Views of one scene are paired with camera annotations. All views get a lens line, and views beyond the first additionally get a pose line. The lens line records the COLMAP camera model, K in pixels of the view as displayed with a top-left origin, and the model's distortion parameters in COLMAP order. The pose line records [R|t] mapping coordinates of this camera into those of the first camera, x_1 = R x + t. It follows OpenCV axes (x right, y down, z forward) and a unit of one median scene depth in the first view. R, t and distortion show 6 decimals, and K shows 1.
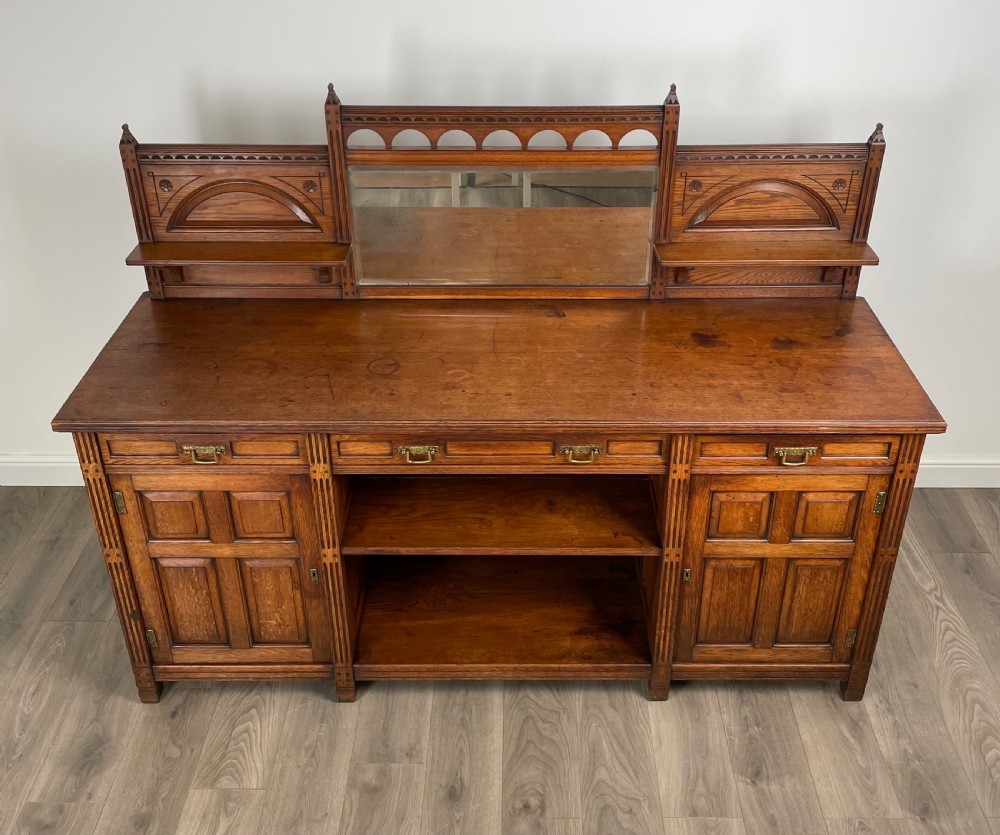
lens RADIAL K [[1039.2, 0, 512.0], [0, 1039.2, 362.8], [0, 0, 1]] dist [0.052644, 0.000000]
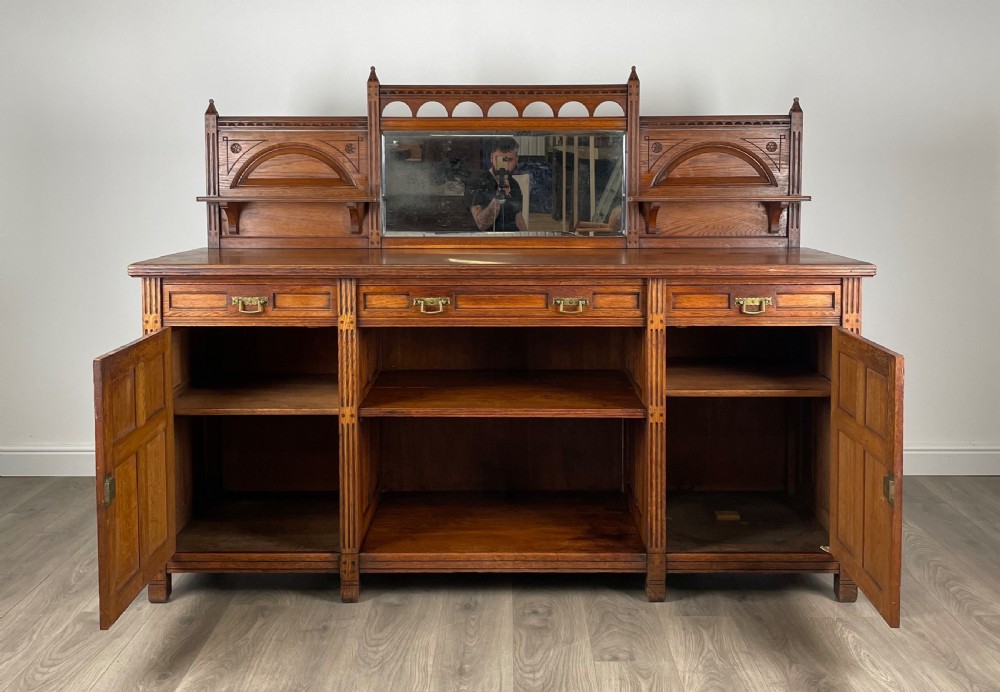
lens RADIAL K [[1046.8, 0, 501.1], [0, 1046.8, 250.0], [0, 0, 1]] dist [0.063930, 0.000000]
pose [[0.999982, -0.001780, -0.005705, -0.004571], [-0.000978, 0.893004, -0.450047, 0.509429], [0.005895, 0.450045, 0.892987, -0.072912]]
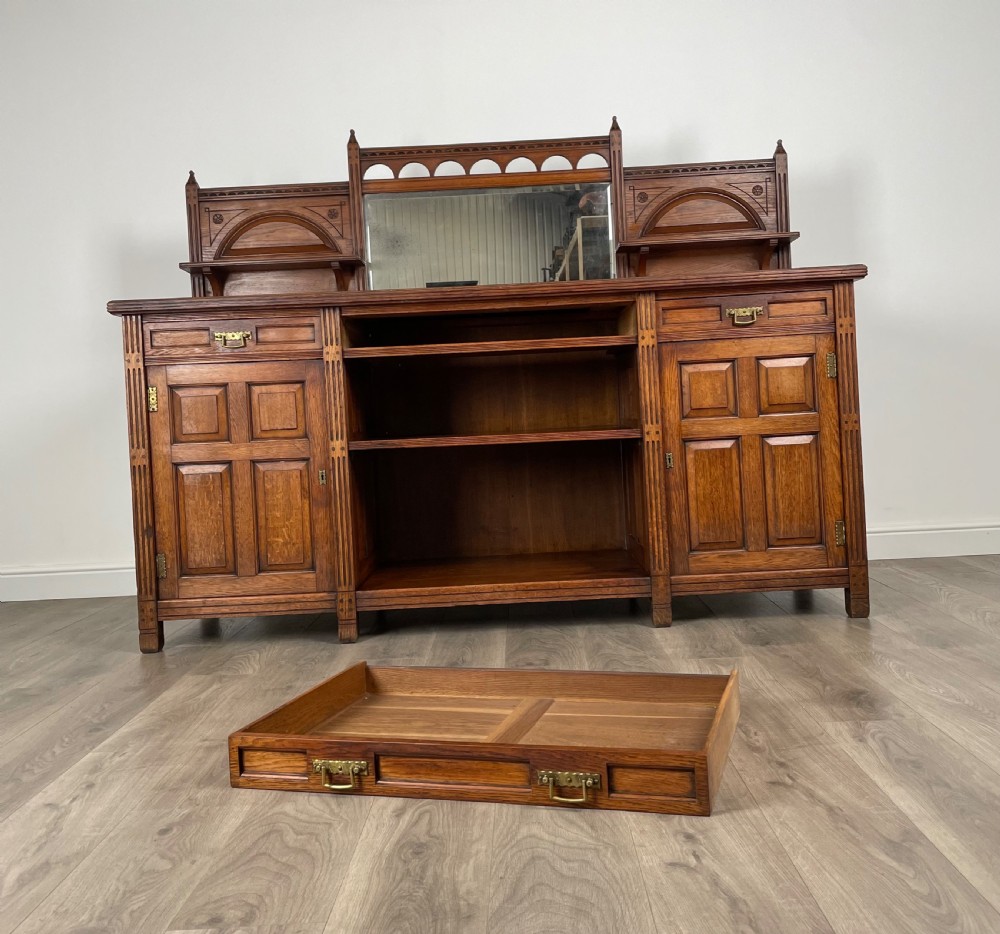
lens RADIAL K [[1047.7, 0, 509.4], [0, 1047.7, 432.6], [0, 0, 1]] dist [0.087297, 0.000000]
pose [[0.998698, -0.050611, -0.006458, 0.011629], [0.040580, 0.864659, -0.500717, 0.697690], [0.030926, 0.499803, 0.865587, 0.046383]]
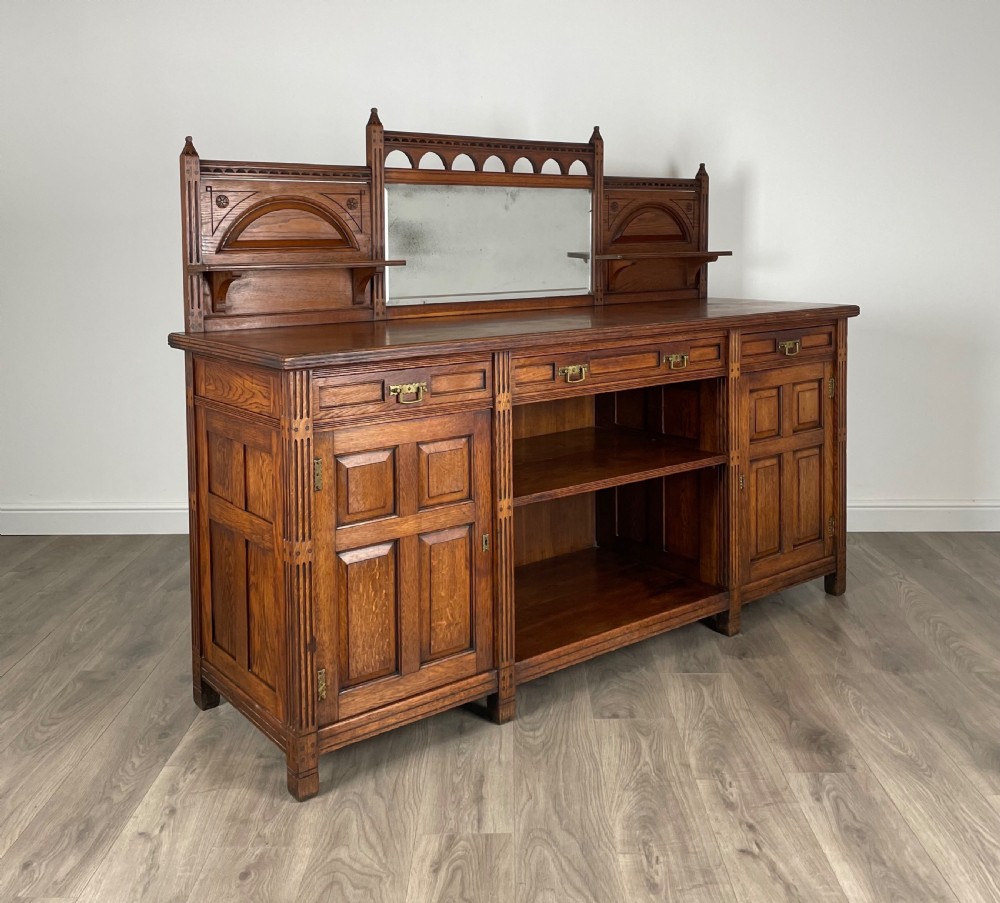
lens RADIAL K [[1018.4, 0, 505.0], [0, 1018.4, 314.4], [0, 0, 1]] dist [0.069495, 0.000000]
pose [[0.787141, -0.056259, 0.614202, -0.716367], [0.326811, 0.882586, -0.337989, 0.332217], [-0.523071, 0.466773, 0.713106, 0.231310]]
